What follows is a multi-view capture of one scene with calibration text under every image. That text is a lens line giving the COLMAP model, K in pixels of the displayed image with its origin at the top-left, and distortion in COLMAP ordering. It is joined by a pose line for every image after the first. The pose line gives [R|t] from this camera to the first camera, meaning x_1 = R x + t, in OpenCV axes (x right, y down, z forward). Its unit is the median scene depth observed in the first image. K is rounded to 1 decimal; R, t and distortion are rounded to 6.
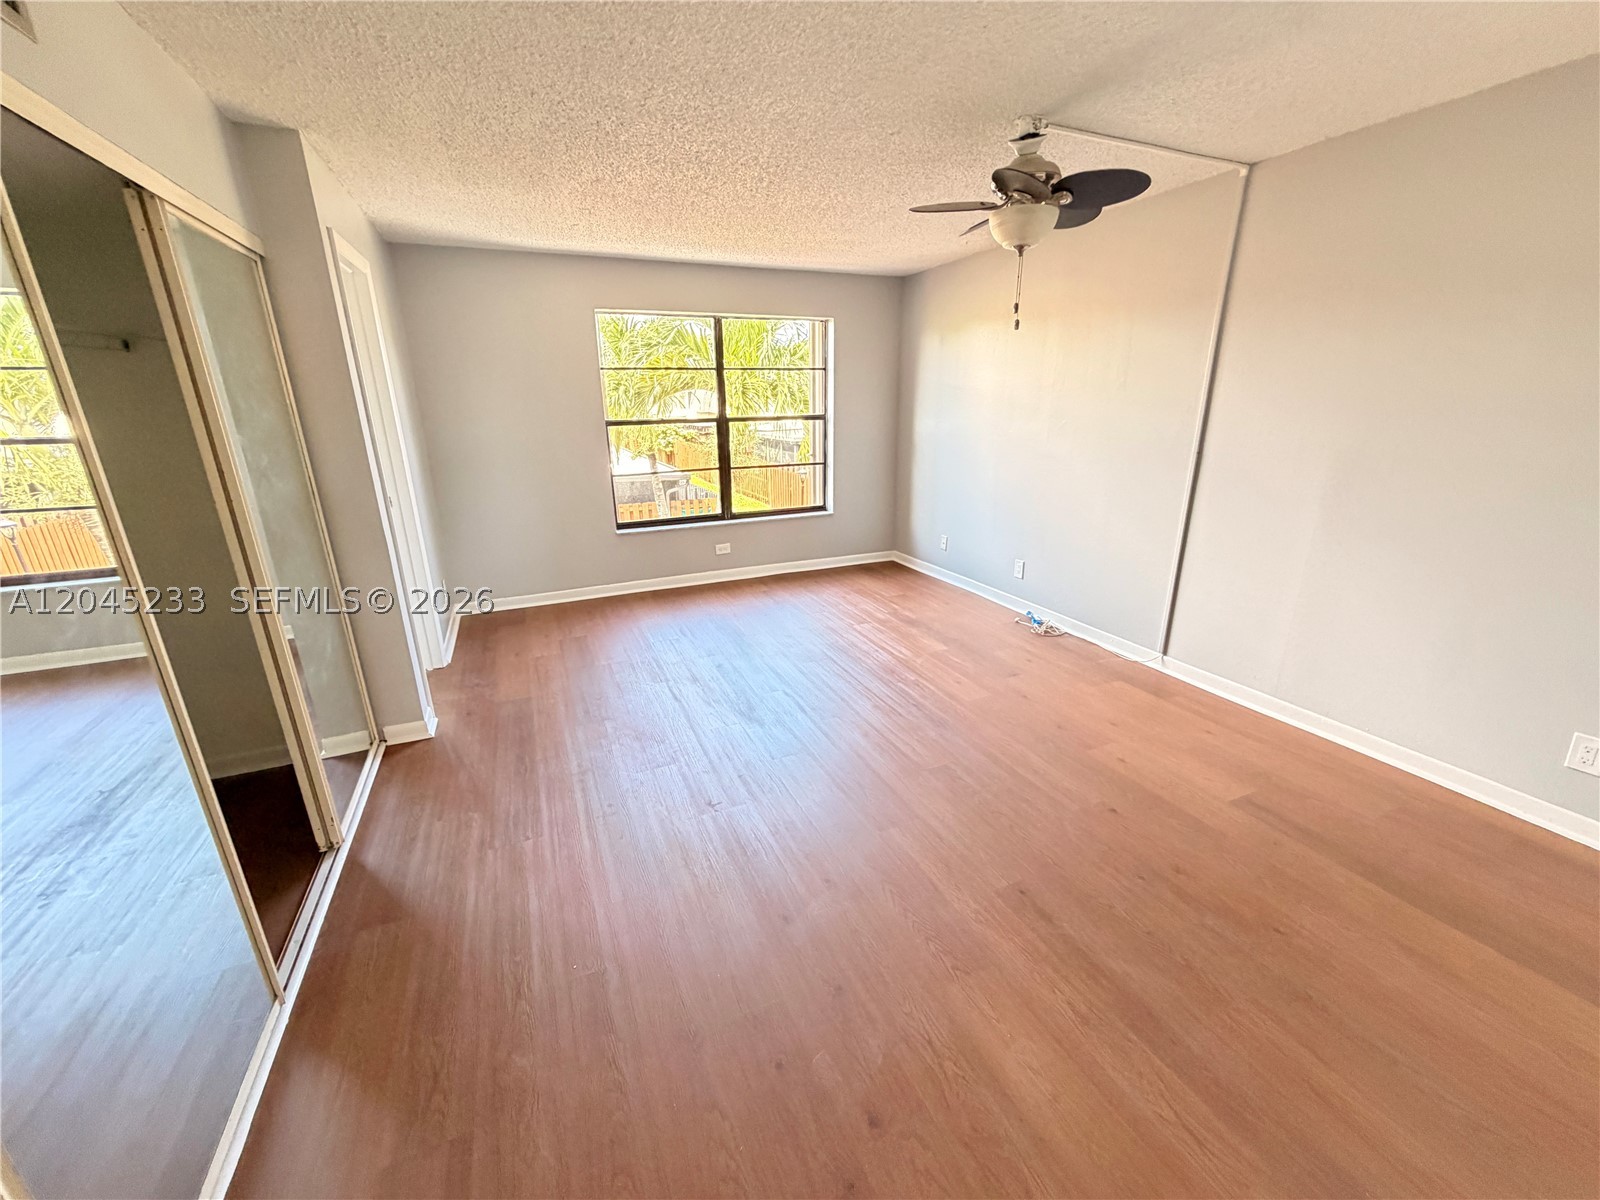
lens RADIAL K [[638.0, 0, 794.9], [0, 638.0, 600.2], [0, 0, 1]] dist [-0.000179, -0.000215]
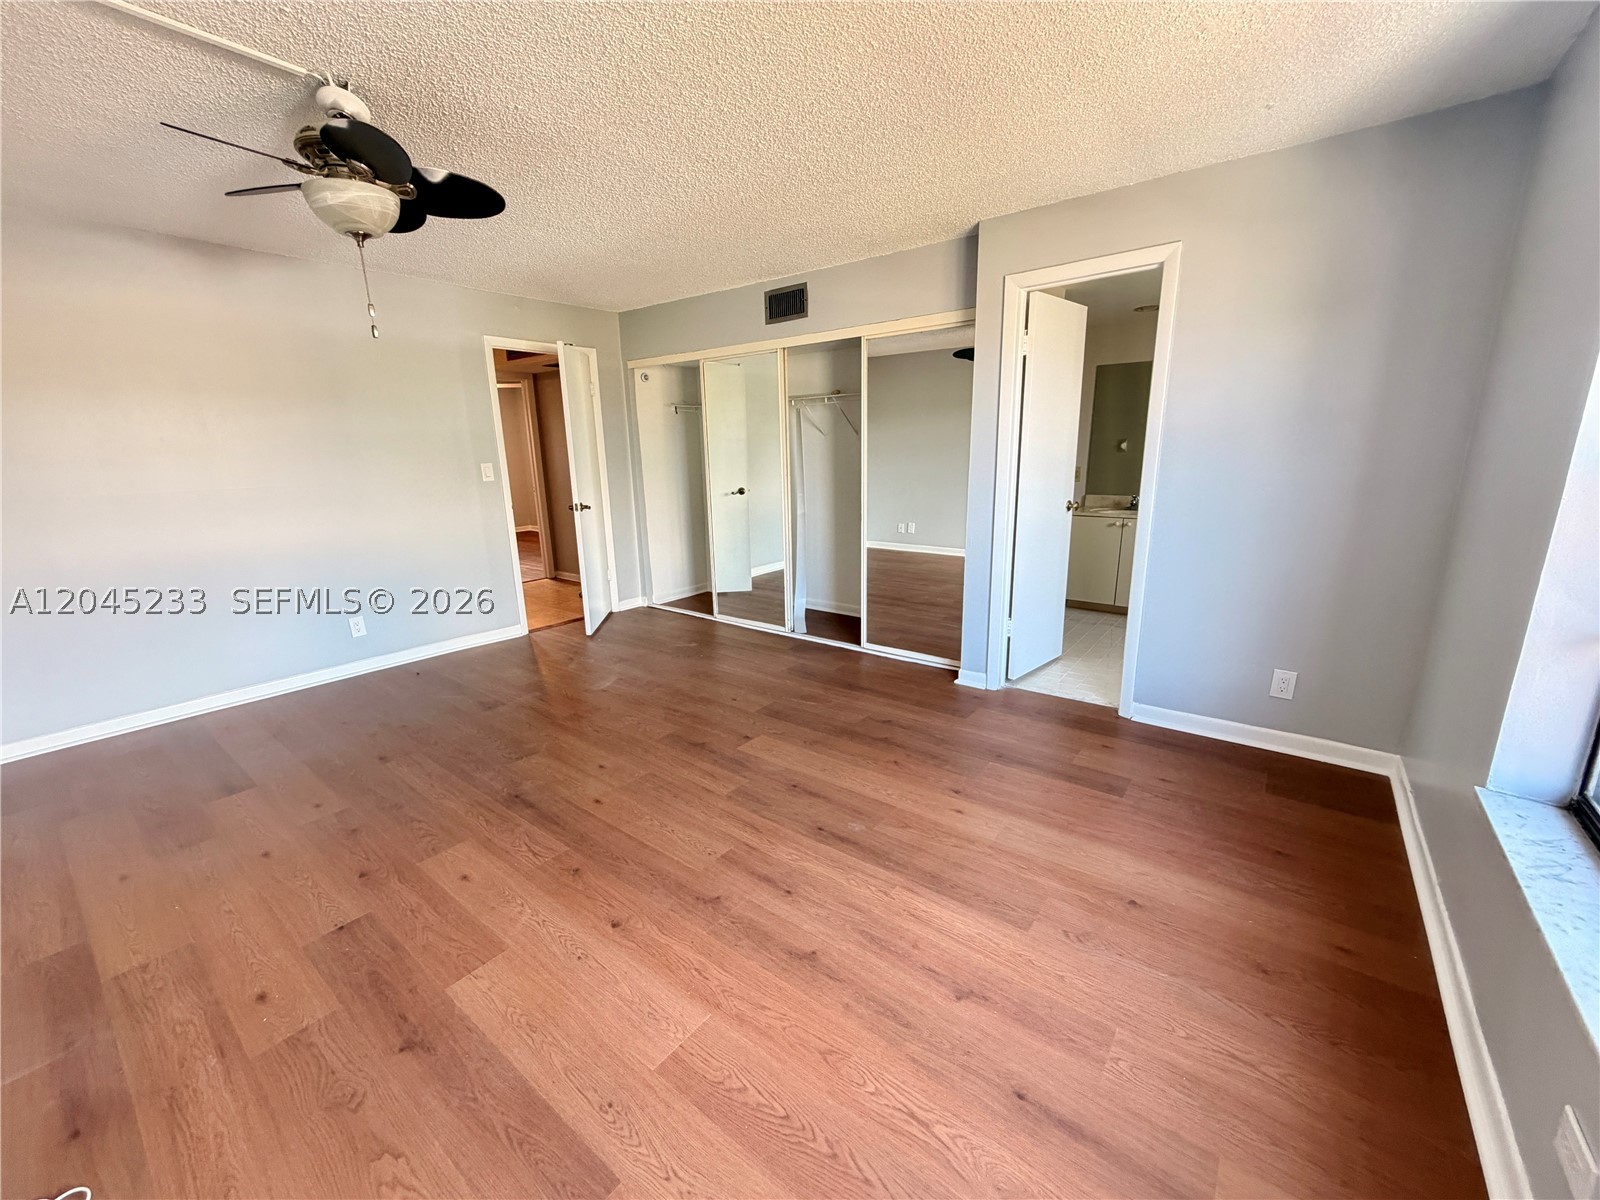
lens RADIAL K [[636.7, 0, 795.2], [0, 636.7, 600.7], [0, 0, 1]] dist [-0.000962, 0.000013]
pose [[-0.870780, 0.149015, -0.468548, 0.201238], [-0.120890, 0.858822, 0.497805, -0.386806], [0.476580, 0.490121, -0.729831, 1.299264]]
